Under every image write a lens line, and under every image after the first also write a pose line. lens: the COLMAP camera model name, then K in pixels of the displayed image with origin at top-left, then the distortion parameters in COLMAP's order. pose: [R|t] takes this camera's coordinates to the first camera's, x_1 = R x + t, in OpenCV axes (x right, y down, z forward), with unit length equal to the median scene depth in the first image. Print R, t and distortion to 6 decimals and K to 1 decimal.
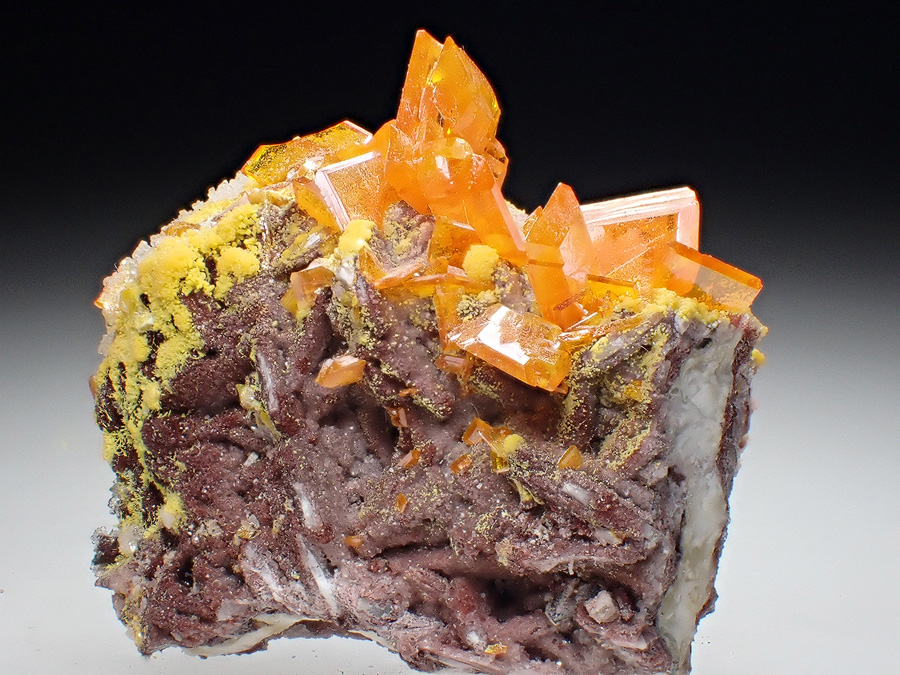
lens RADIAL K [[2830.0, 0, 450.5], [0, 2830.0, 339.0], [0, 0, 1]] dist [0.266834, 0.000000]
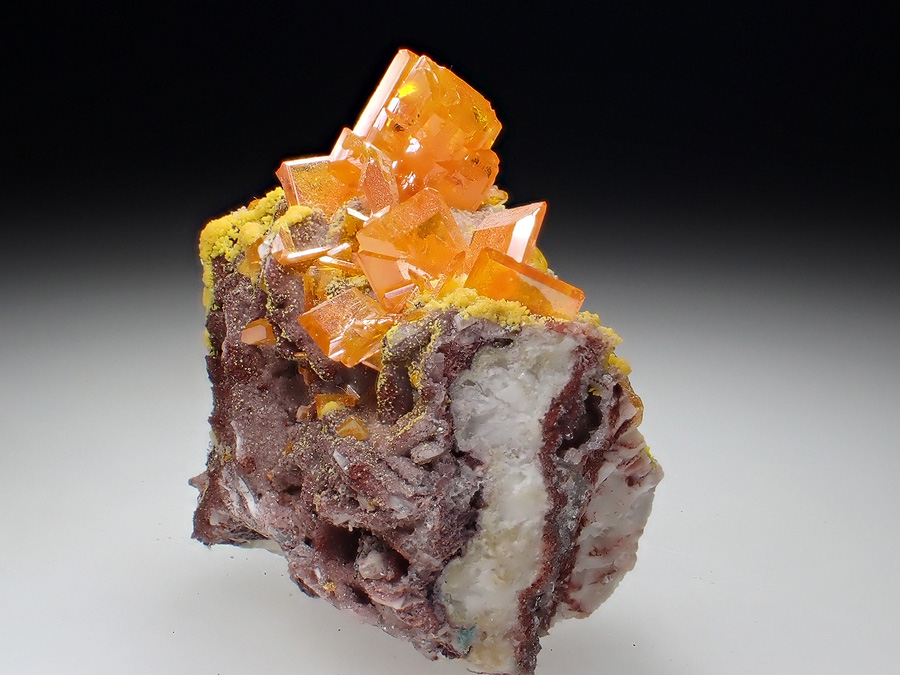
lens RADIAL K [[1957.7, 0, 449.3], [0, 1957.7, 334.7], [0, 0, 1]] dist [0.286056, 0.000000]
pose [[0.839239, 0.116619, -0.531111, 0.470218], [-0.111760, 0.992872, 0.041412, -0.030474], [0.532154, 0.024603, 0.846290, 0.351104]]
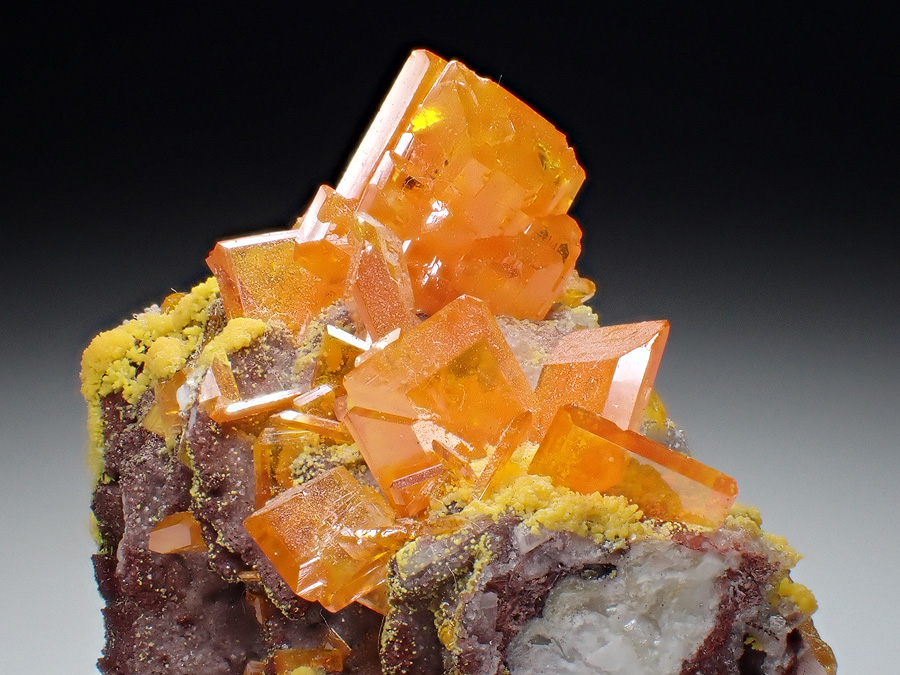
lens RADIAL K [[2830.0, 0, 450.1], [0, 2830.0, 341.4], [0, 0, 1]] dist [0.266834, 0.000000]
pose [[0.835927, 0.106109, -0.538485, 0.394560], [-0.102543, 0.994052, 0.036694, -0.068782], [0.539176, 0.024545, 0.841836, 0.449698]]
